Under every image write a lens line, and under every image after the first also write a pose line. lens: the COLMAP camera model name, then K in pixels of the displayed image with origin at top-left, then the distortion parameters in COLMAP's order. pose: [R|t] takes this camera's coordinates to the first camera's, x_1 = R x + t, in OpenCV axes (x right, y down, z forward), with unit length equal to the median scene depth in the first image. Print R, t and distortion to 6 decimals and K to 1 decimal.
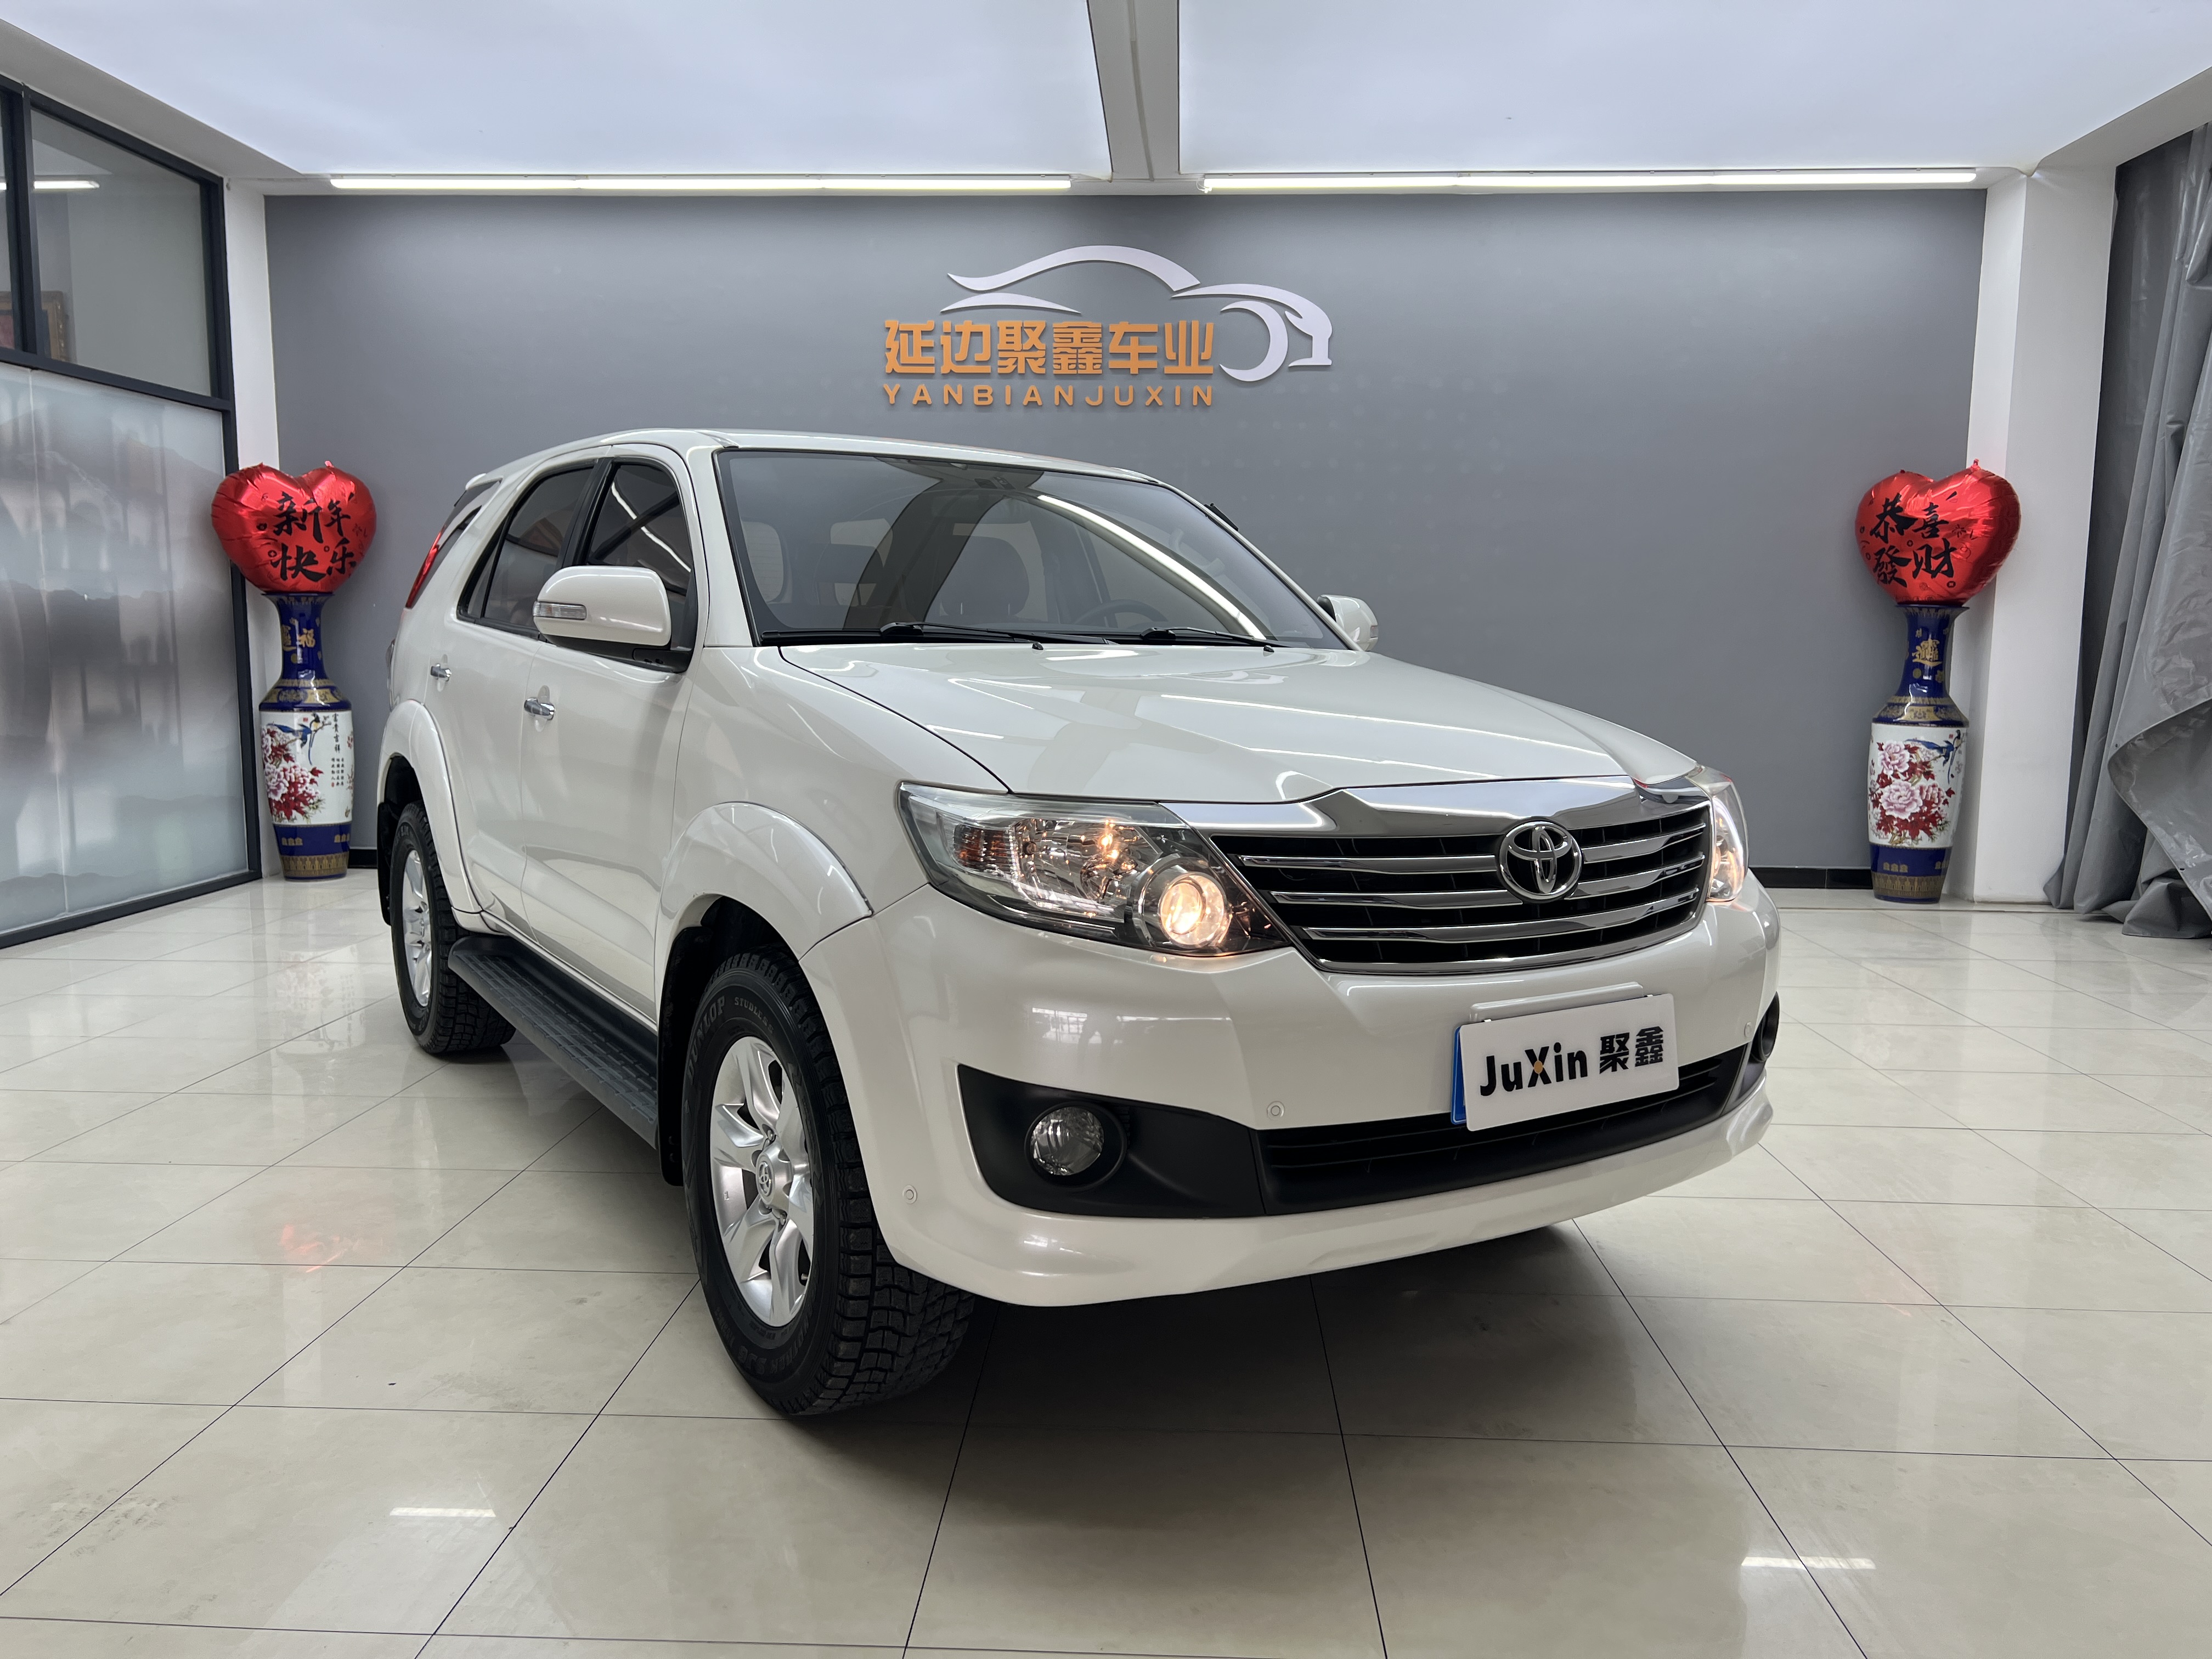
lens RADIAL K [[1634.1, 0, 1122.9], [0, 1634.1, 836.6], [0, 0, 1]] dist [0.057778, -0.059297]
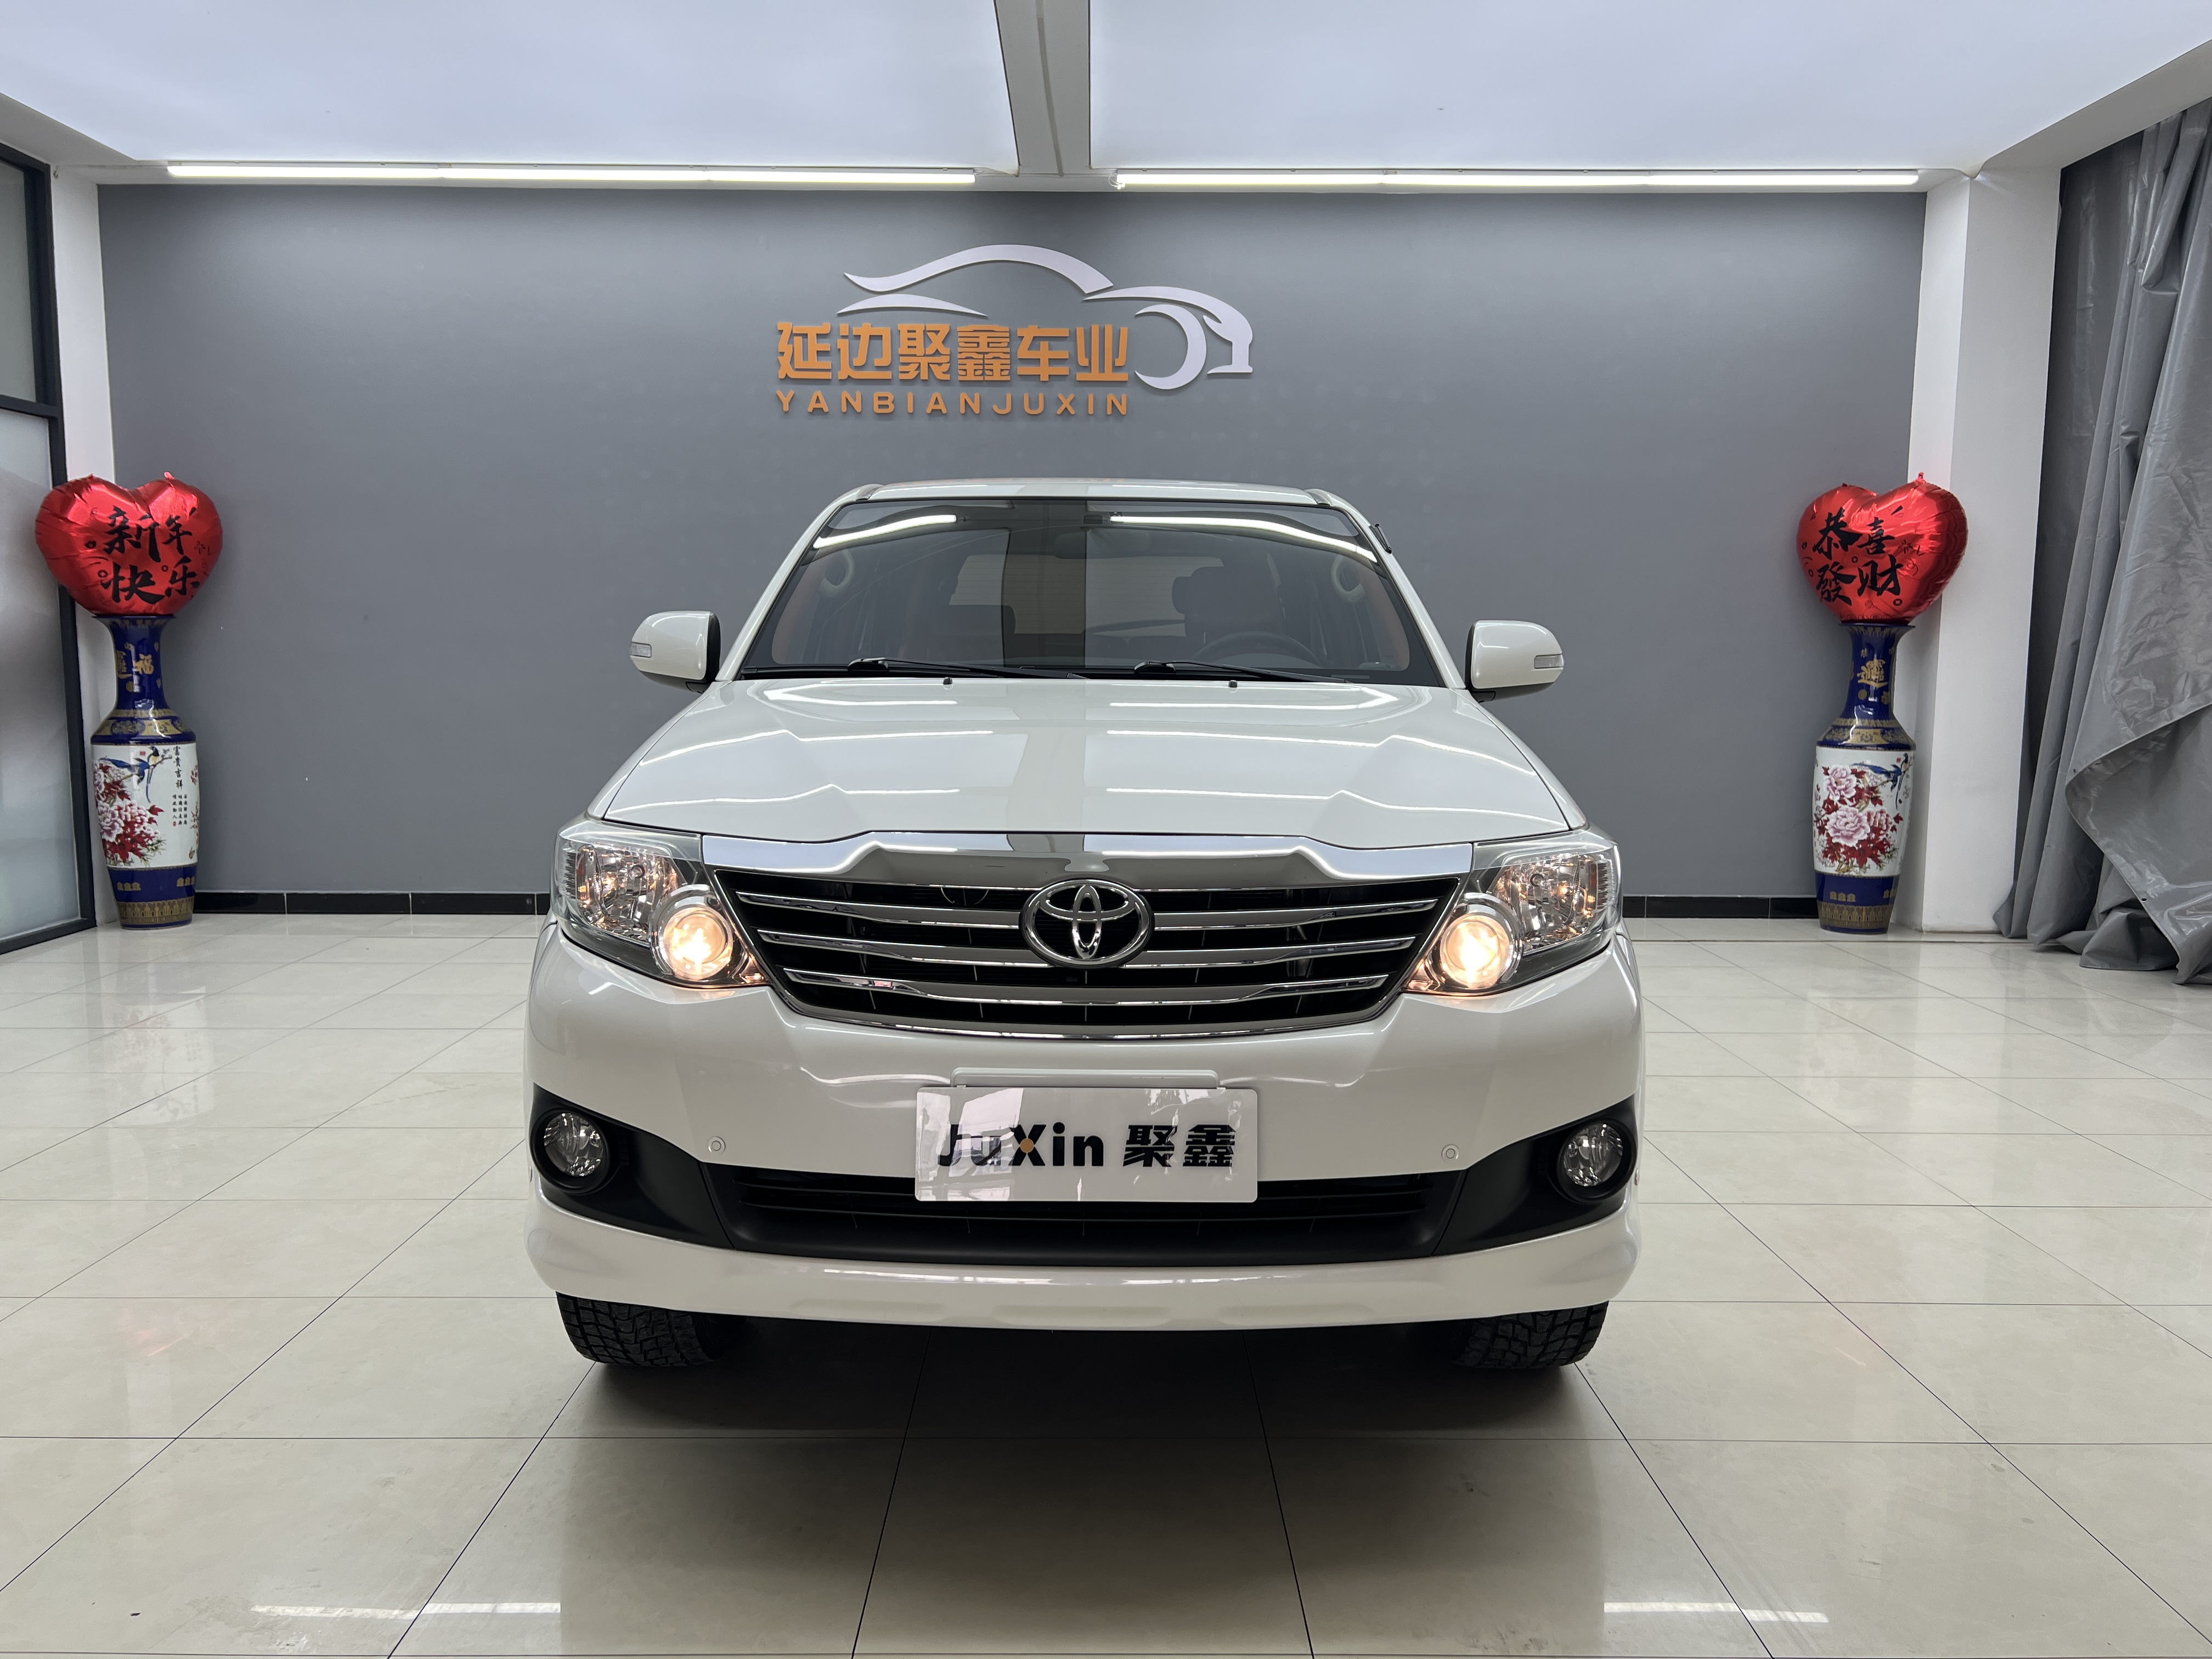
lens RADIAL K [[1634.1, 0, 1108.5], [0, 1634.1, 837.6], [0, 0, 1]] dist [0.057778, -0.059297]
pose [[0.998993, -0.008968, 0.043957, -0.000238], [0.009291, 0.999931, -0.007158, -0.012895], [-0.043889, 0.007560, 0.999008, 0.060690]]
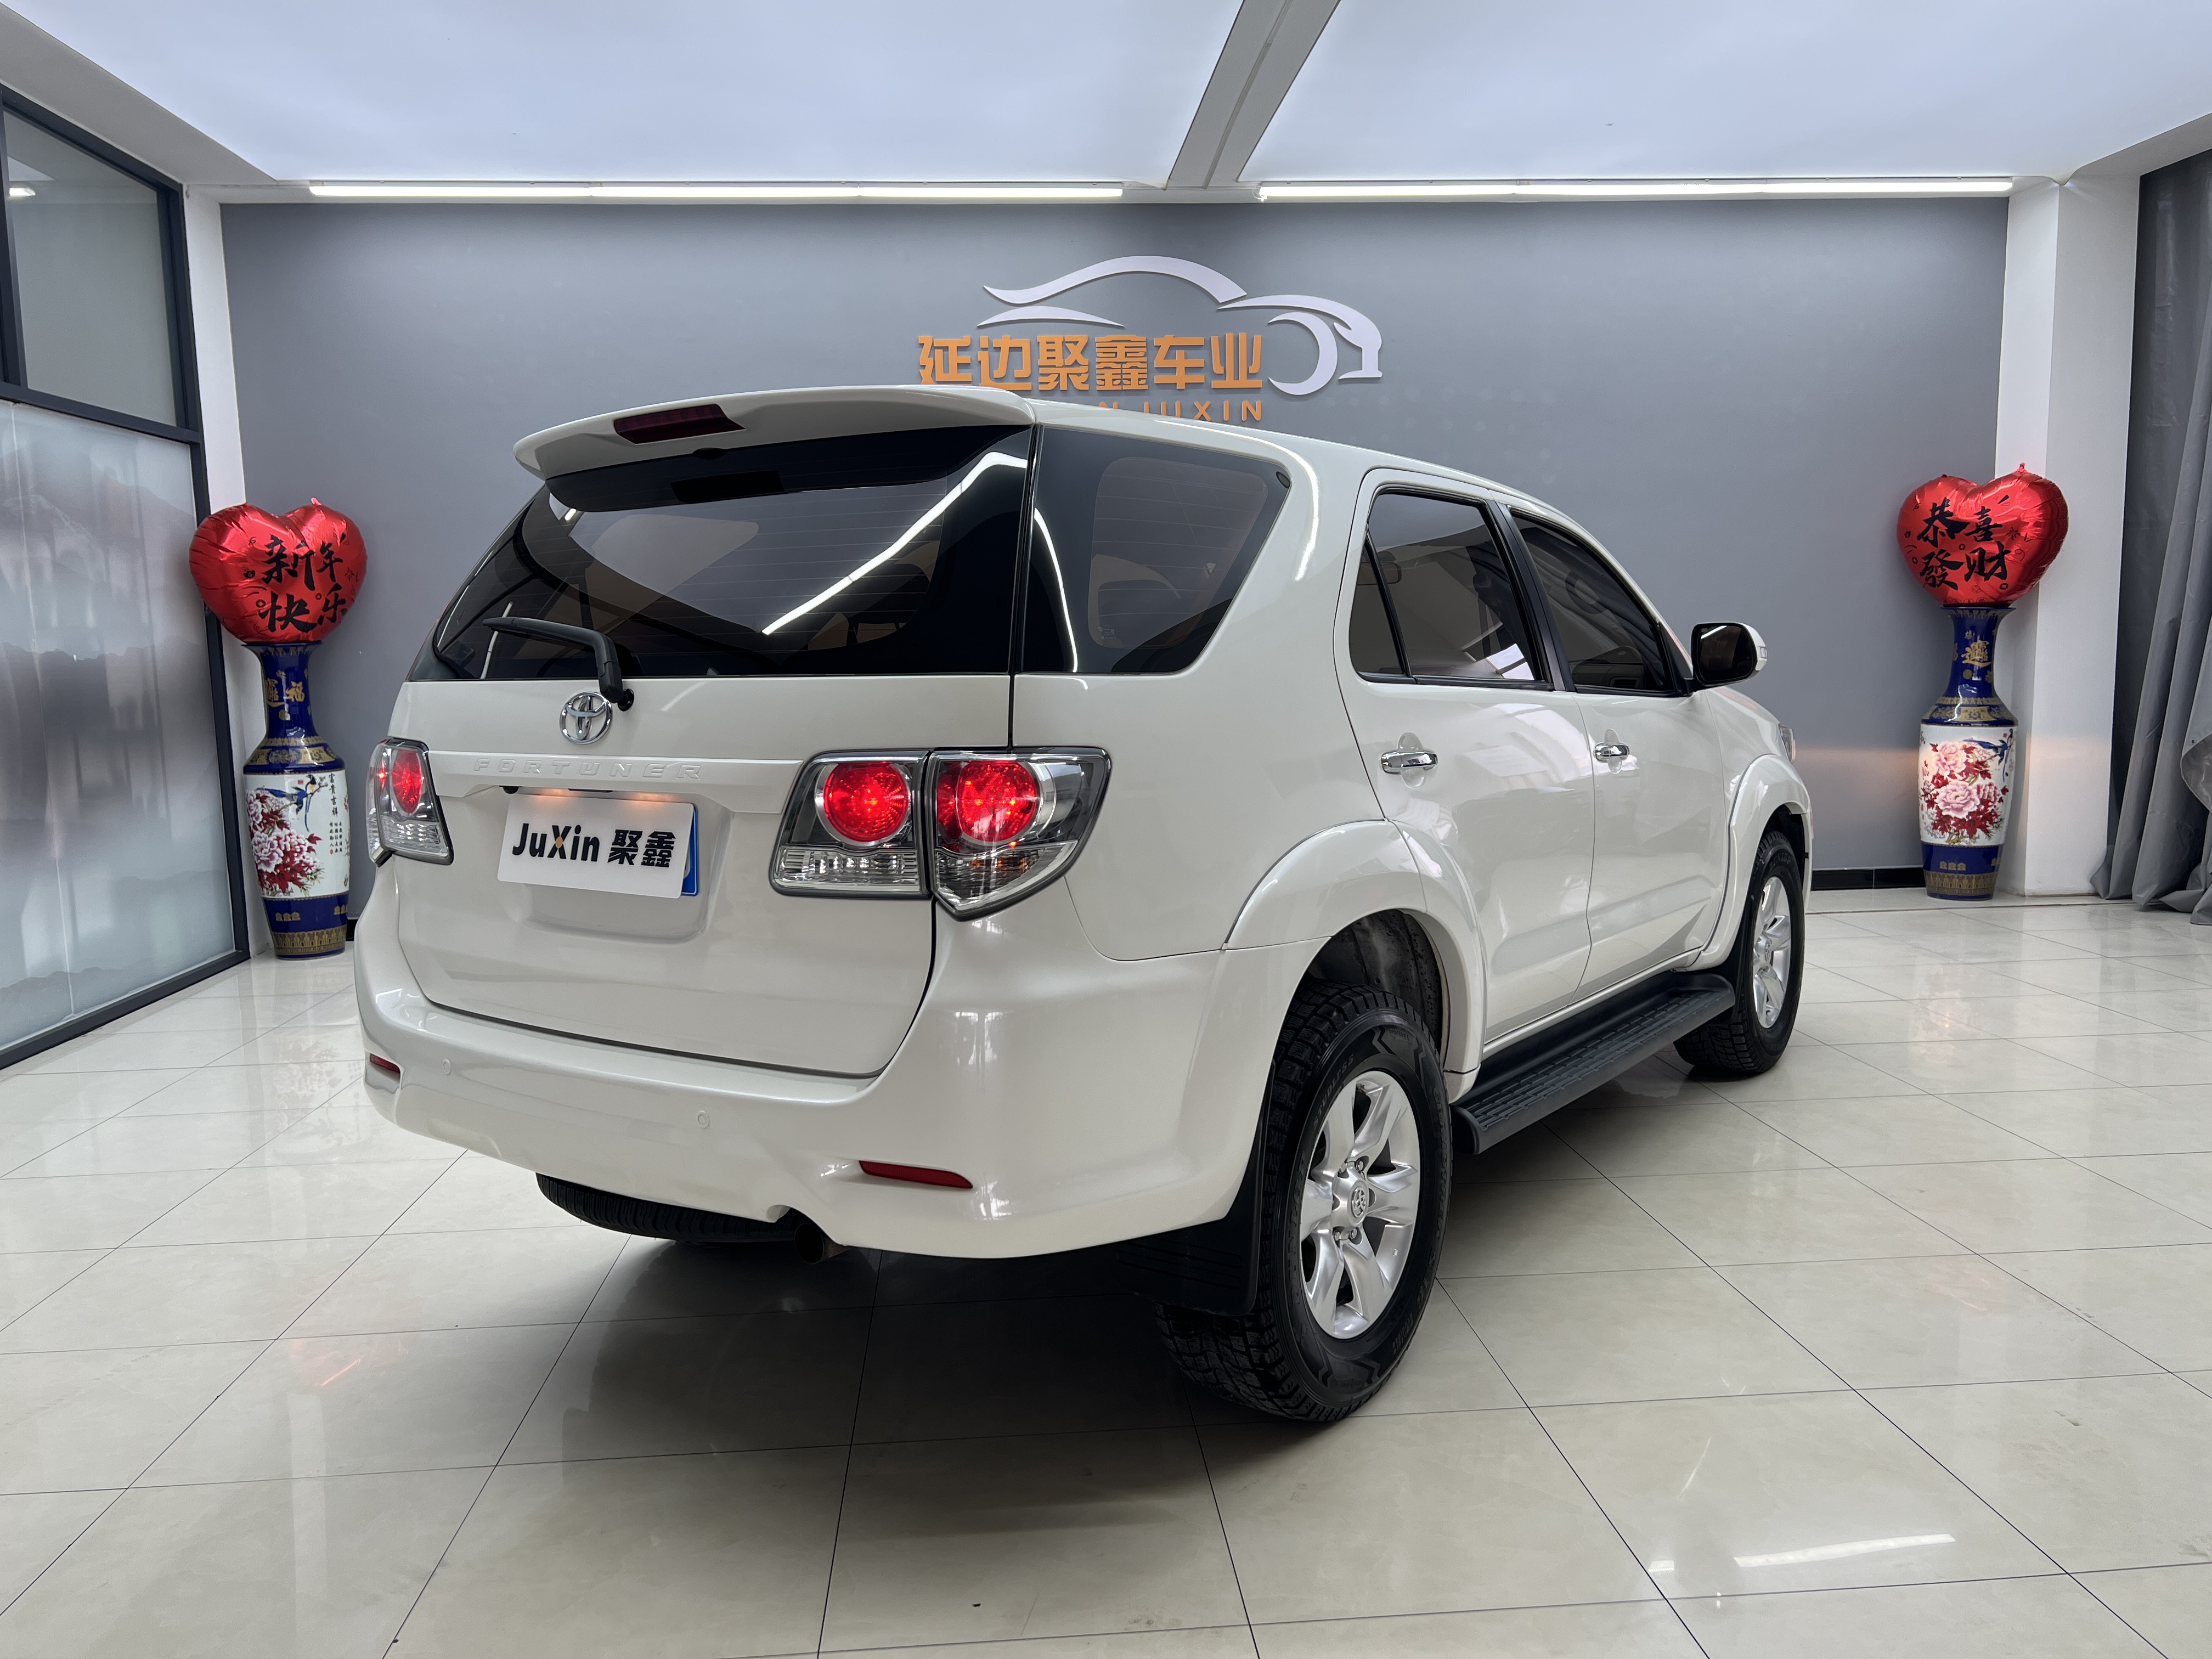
lens RADIAL K [[1634.1, 0, 1110.2], [0, 1634.1, 841.4], [0, 0, 1]] dist [0.057778, -0.059297]
pose [[0.992626, -0.043473, 0.113153, -0.161502], [0.043389, 0.999053, 0.003207, -0.022409], [-0.113185, 0.001726, 0.993572, 0.050069]]
